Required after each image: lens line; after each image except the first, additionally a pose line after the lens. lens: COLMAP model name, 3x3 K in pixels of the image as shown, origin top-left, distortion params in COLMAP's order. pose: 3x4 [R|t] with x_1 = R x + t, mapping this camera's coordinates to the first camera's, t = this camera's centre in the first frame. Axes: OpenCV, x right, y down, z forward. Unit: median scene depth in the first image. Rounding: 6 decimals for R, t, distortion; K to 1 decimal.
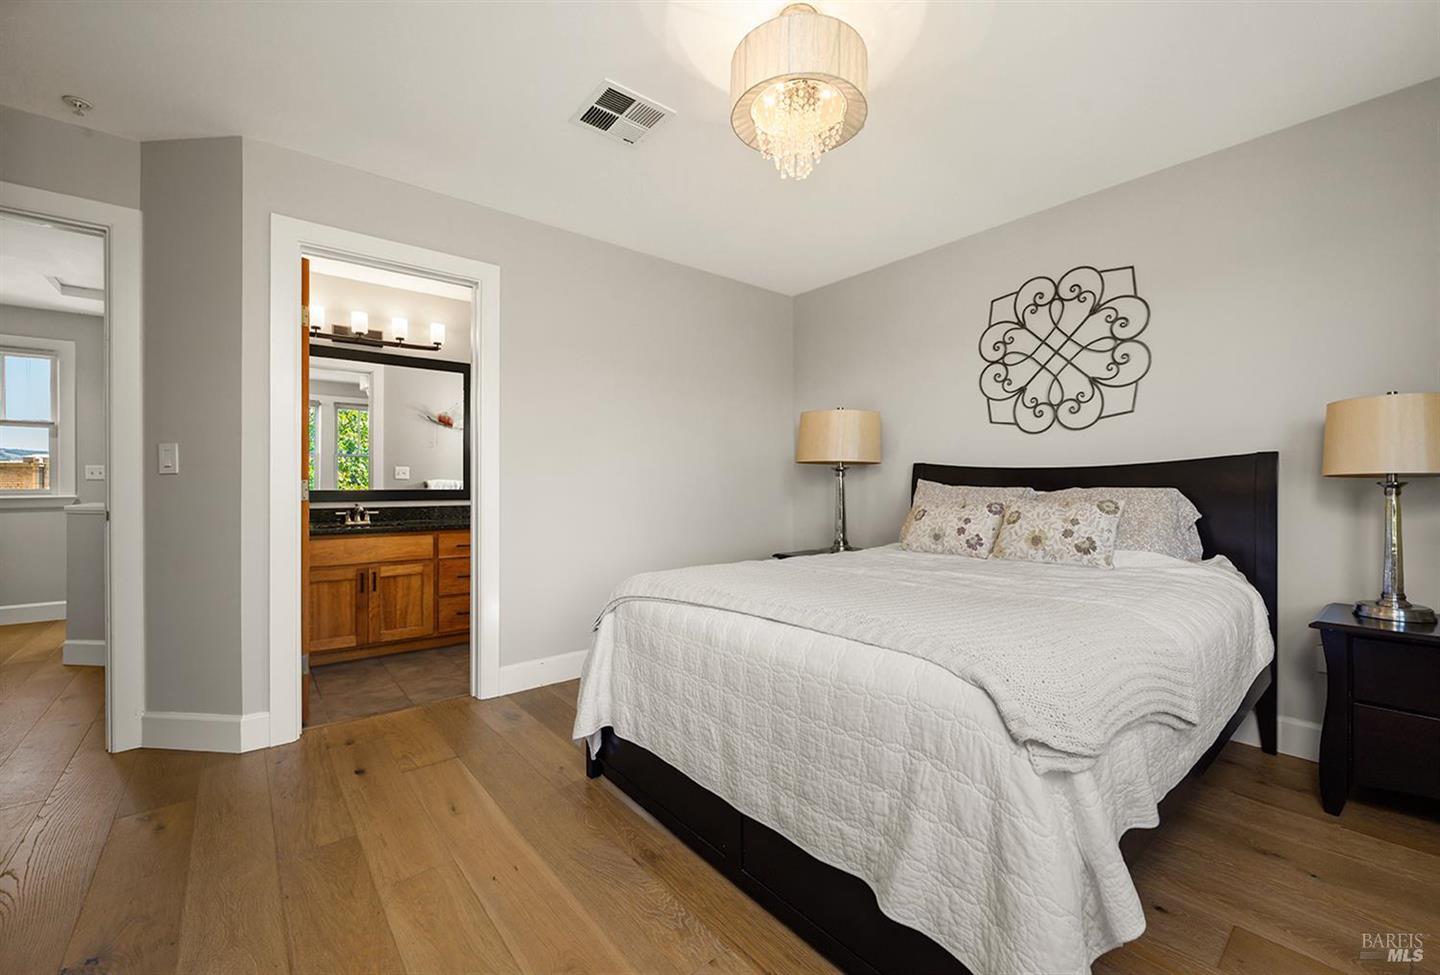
lens RADIAL K [[587.0, 0, 720.0], [0, 587.0, 487.5], [0, 0, 1]] dist [-0.007077, -0.000048]
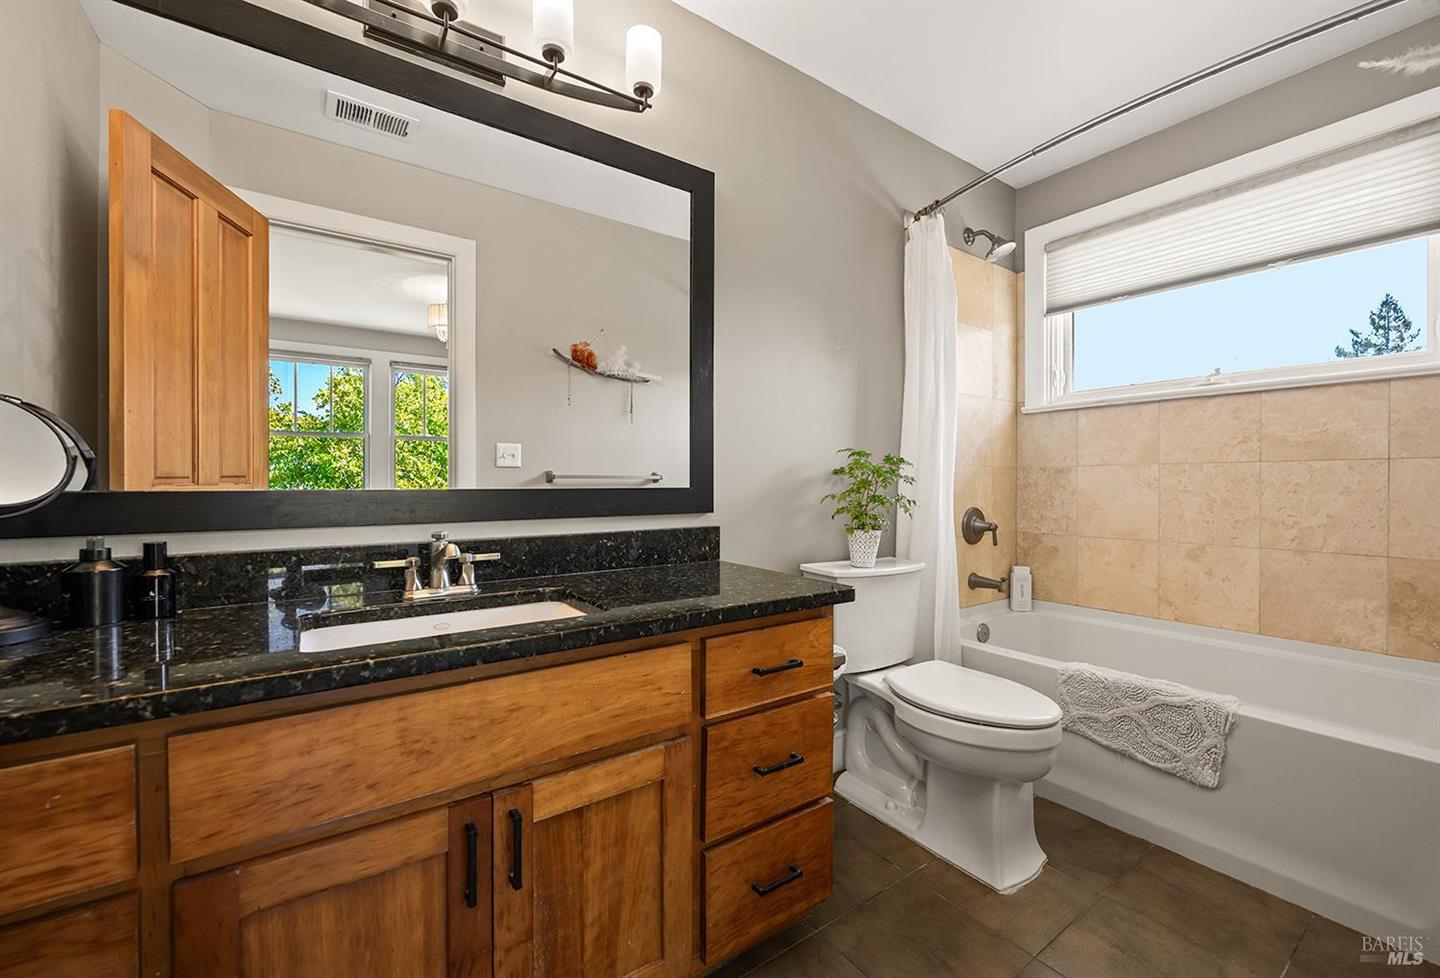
lens RADIAL K [[587.0, 0, 720.0], [0, 587.0, 489.0], [0, 0, 1]] dist [-0.007077, -0.000048]
pose [[0.996962, -0.000033, -0.077896, -0.456904], [0.000753, 0.999957, 0.009209, 0.001029], [0.077892, -0.009240, 0.996919, 0.716230]]
